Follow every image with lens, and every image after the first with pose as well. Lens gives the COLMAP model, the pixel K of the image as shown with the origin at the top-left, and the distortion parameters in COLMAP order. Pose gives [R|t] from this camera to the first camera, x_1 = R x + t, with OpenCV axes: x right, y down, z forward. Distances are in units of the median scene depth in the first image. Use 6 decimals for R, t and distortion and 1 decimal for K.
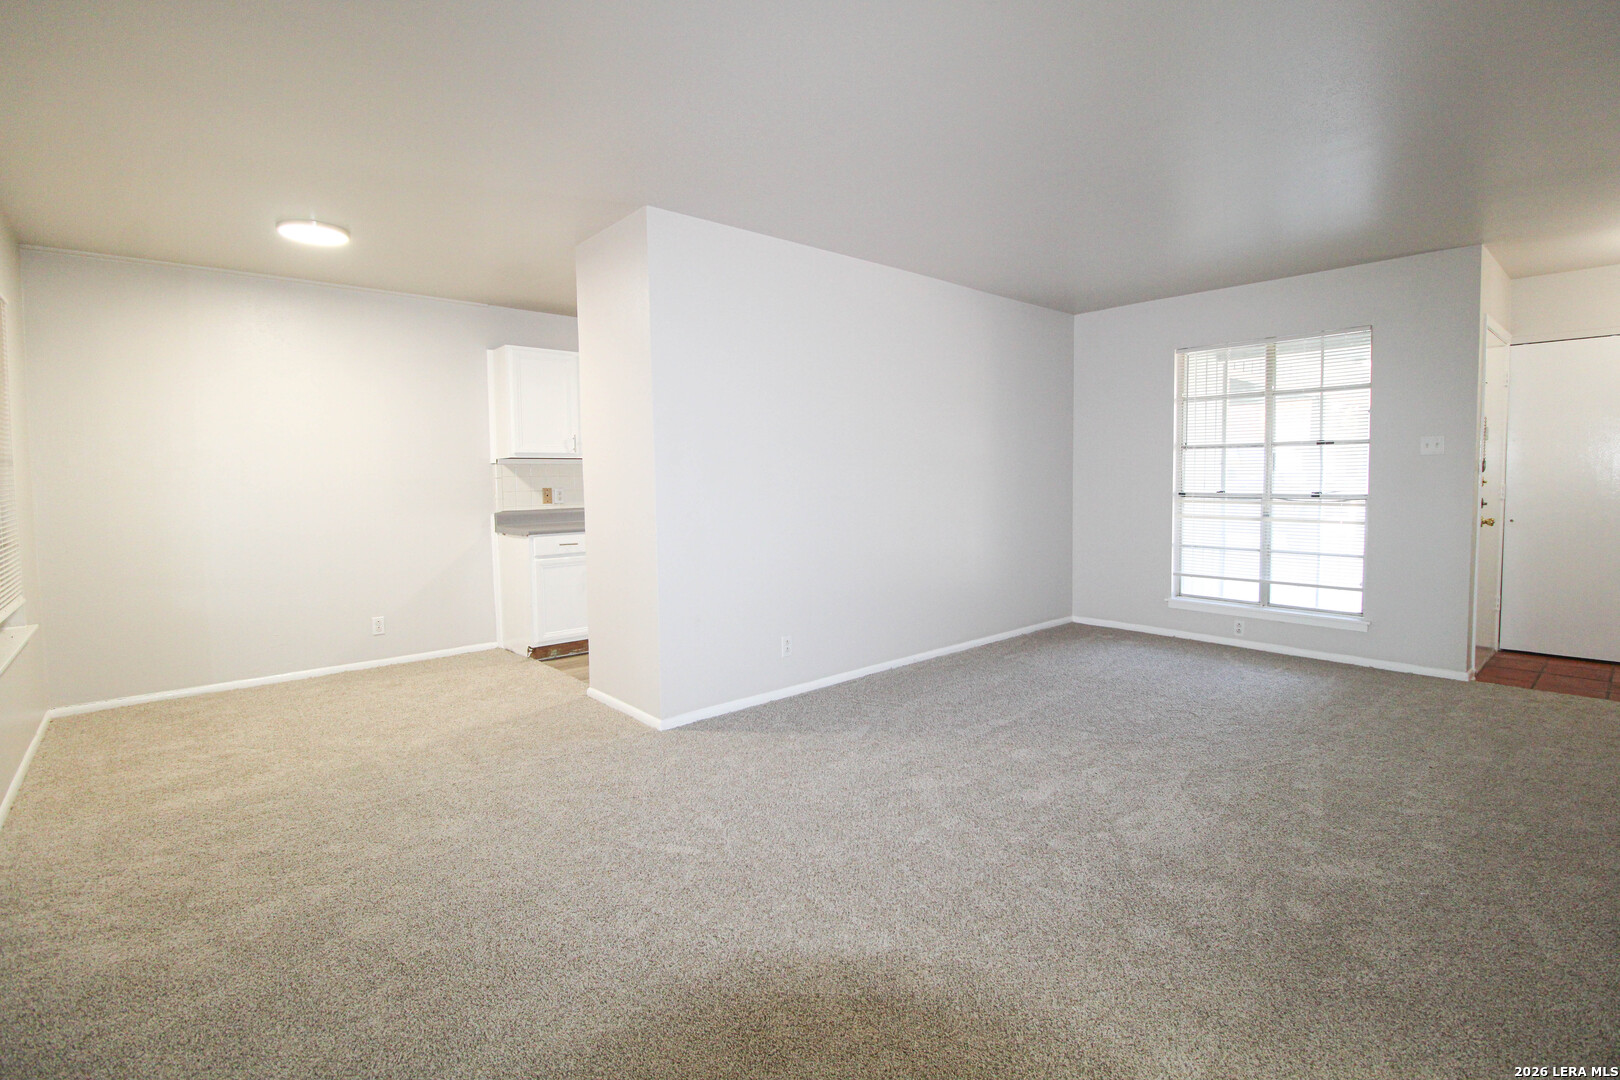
lens RADIAL K [[748.0, 0, 829.2], [0, 748.0, 519.8], [0, 0, 1]] dist [-0.001696, -0.011733]
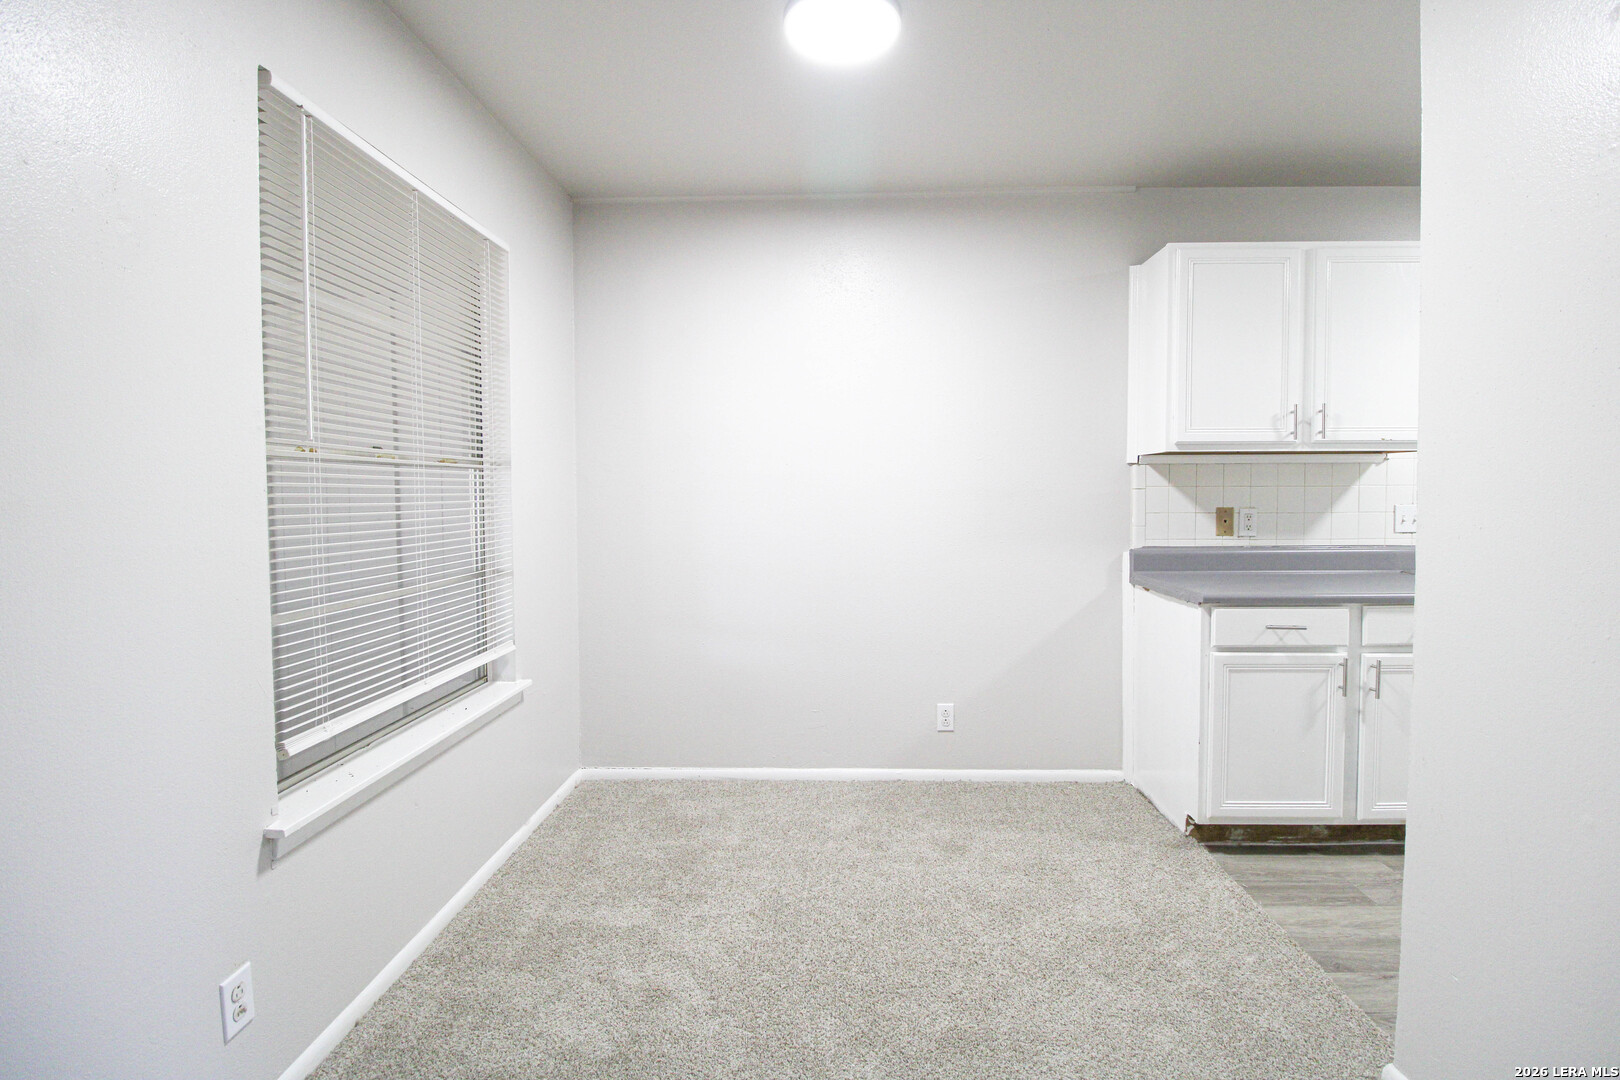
lens RADIAL K [[748.0, 0, 829.2], [0, 748.0, 519.8], [0, 0, 1]] dist [-0.001696, -0.011733]
pose [[0.724683, 0.035258, -0.688180, -0.223130], [-0.044122, 0.999015, 0.004721, -0.024734], [0.687668, 0.026943, 0.725525, 0.428077]]
